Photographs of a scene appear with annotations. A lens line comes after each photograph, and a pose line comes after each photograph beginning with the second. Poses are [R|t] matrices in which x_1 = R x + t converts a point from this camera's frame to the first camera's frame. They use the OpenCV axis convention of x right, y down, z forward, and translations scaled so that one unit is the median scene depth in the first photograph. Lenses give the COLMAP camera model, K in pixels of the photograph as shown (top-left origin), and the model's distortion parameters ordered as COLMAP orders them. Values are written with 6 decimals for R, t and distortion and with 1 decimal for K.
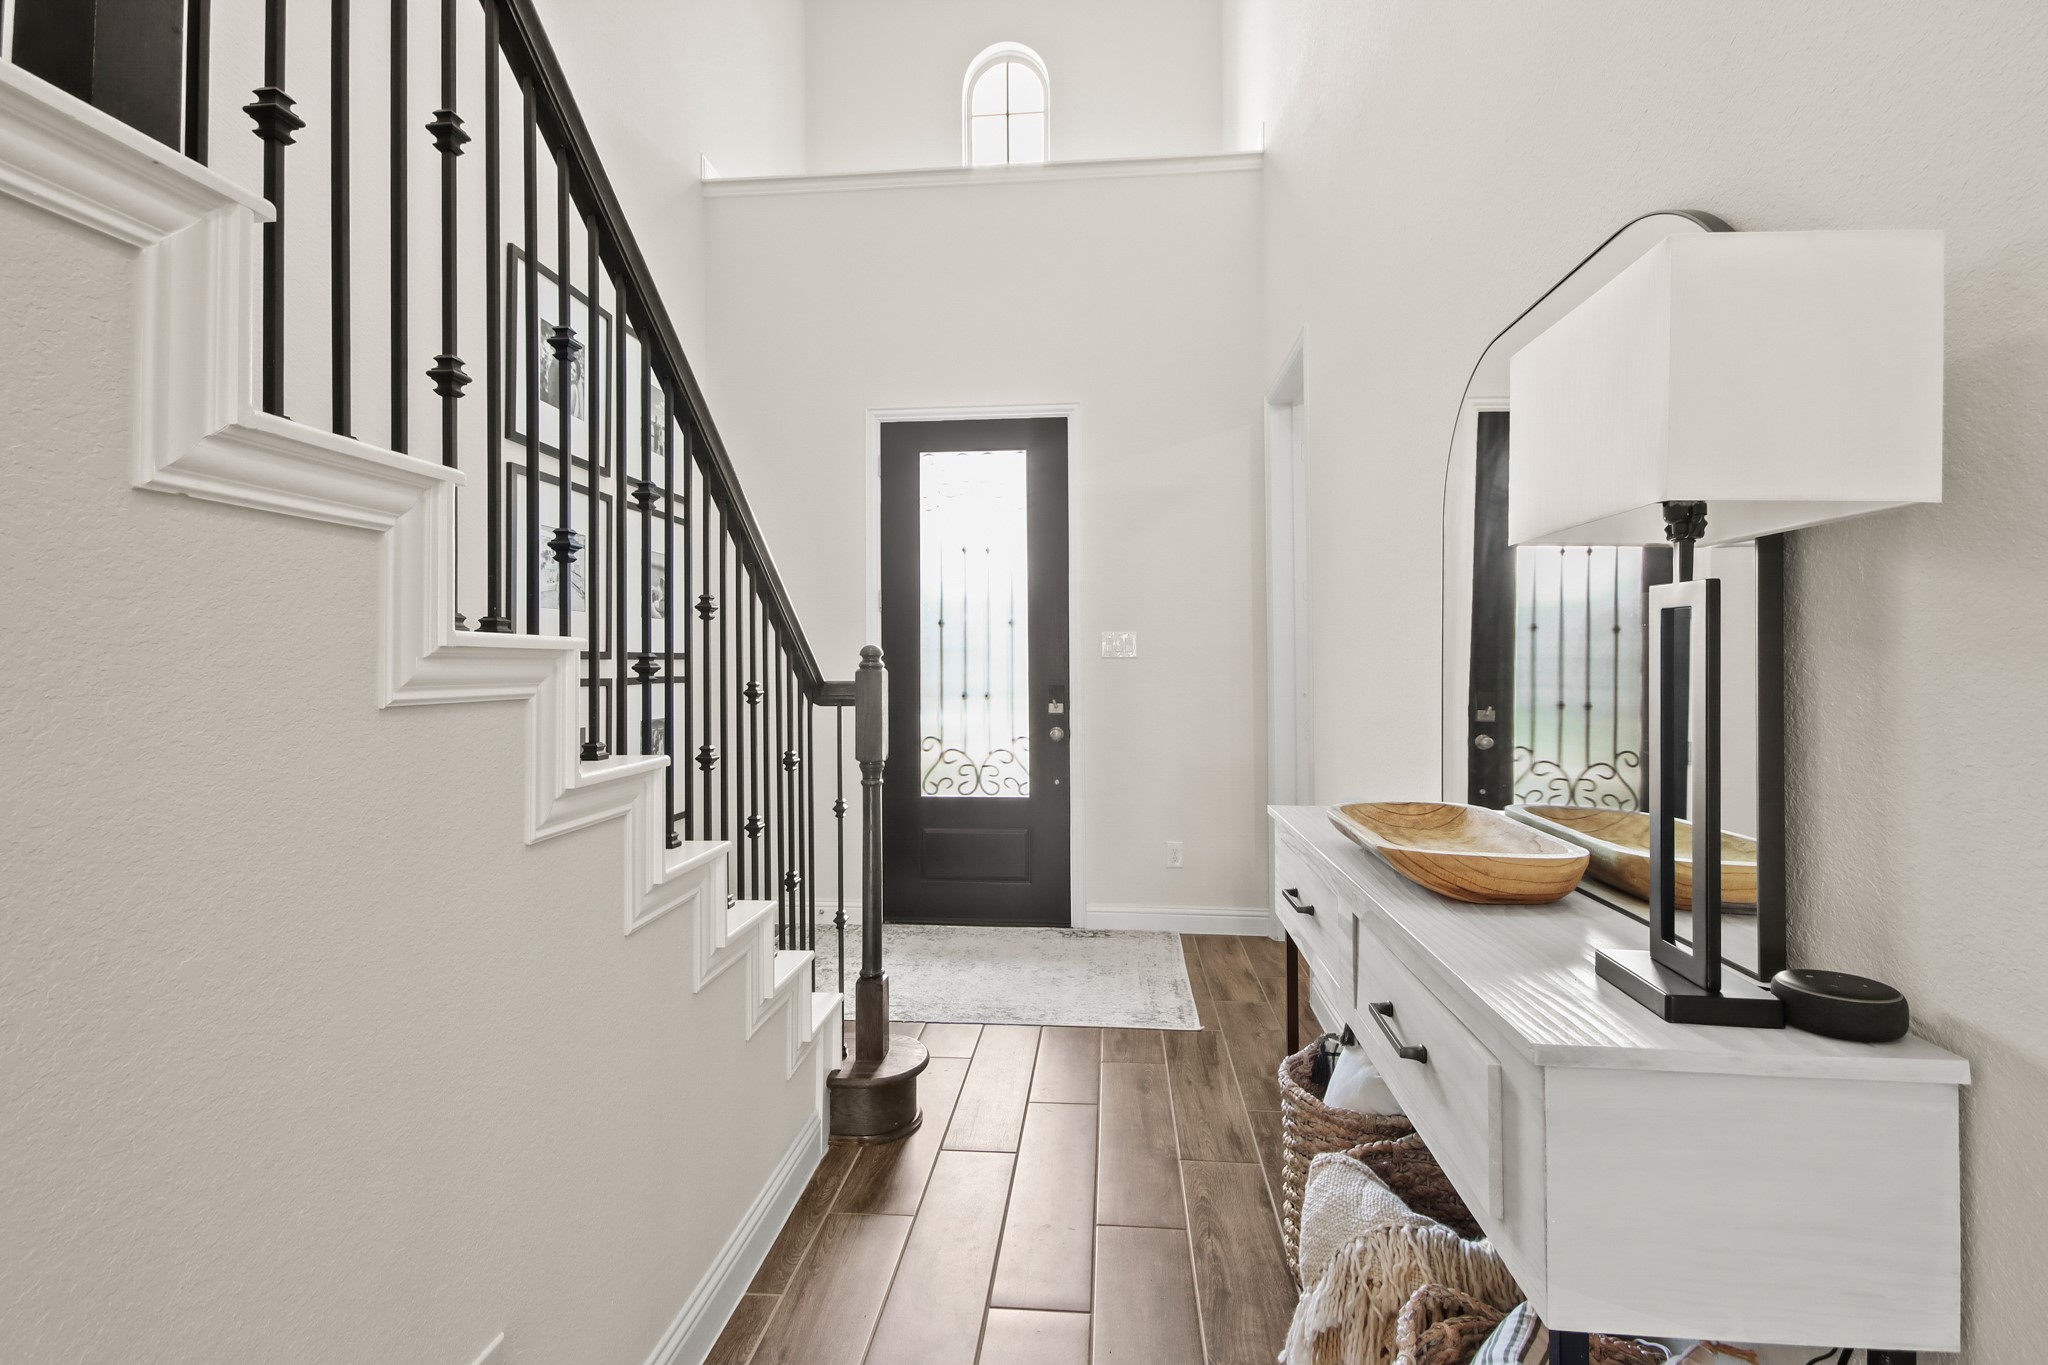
lens RADIAL K [[970.1, 0, 1020.0], [0, 970.1, 667.4], [0, 0, 1]] dist [-0.000207, -0.000044]
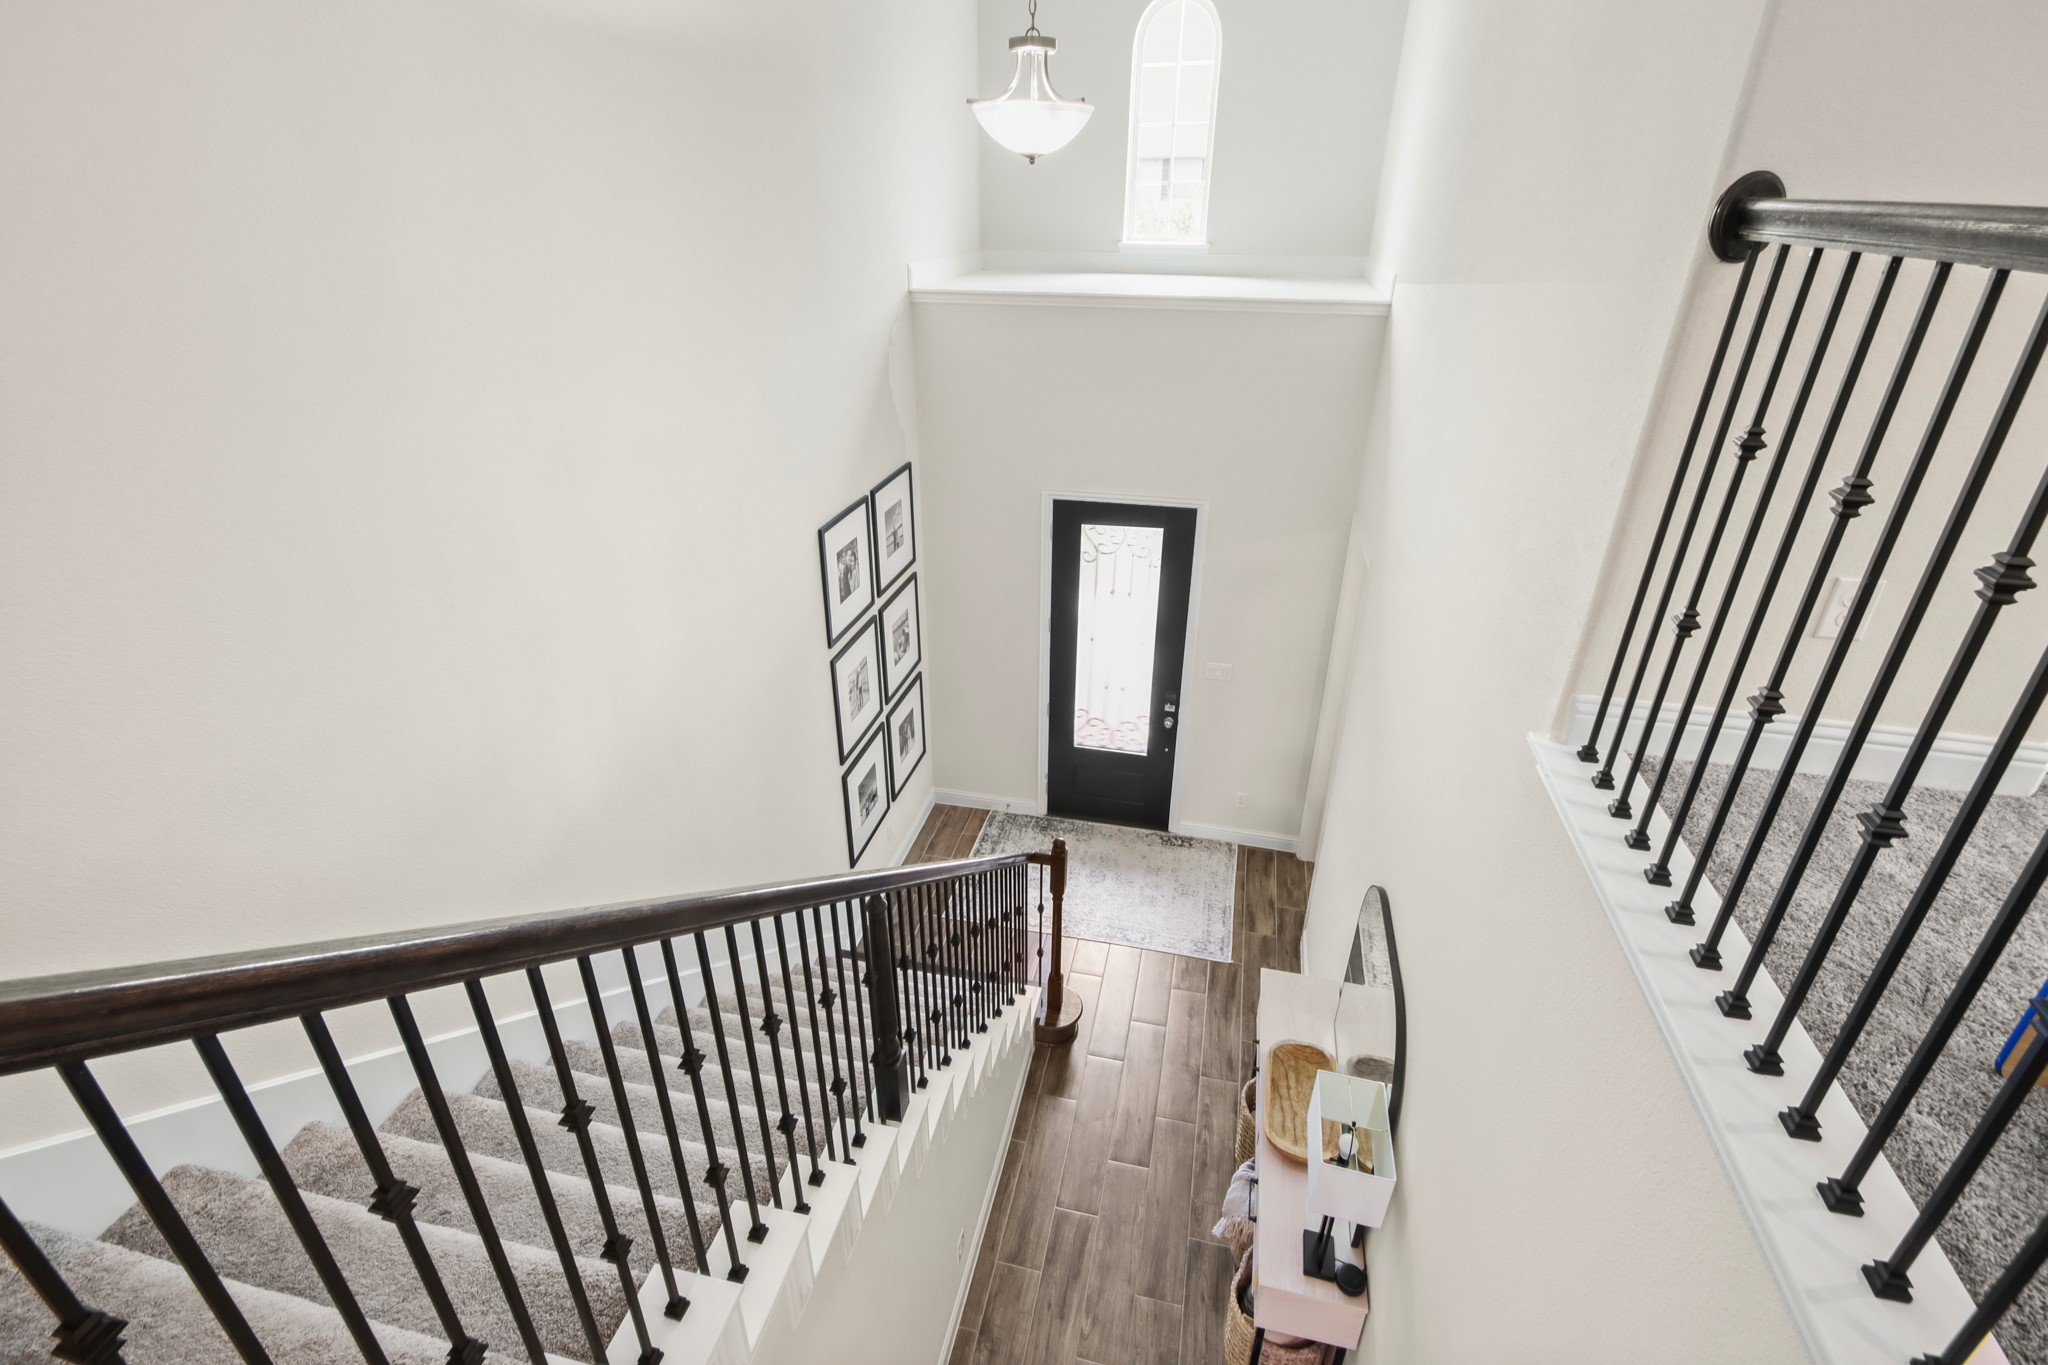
lens RADIAL K [[951.8, 0, 1024.0], [0, 951.8, 682.5], [0, 0, 1]] dist [-0.001050, -0.000023]
pose [[0.991810, 0.068398, -0.107865, -0.032058], [-0.010958, 0.886976, 0.461685, -0.744056], [0.127252, -0.456722, 0.880461, -0.298608]]
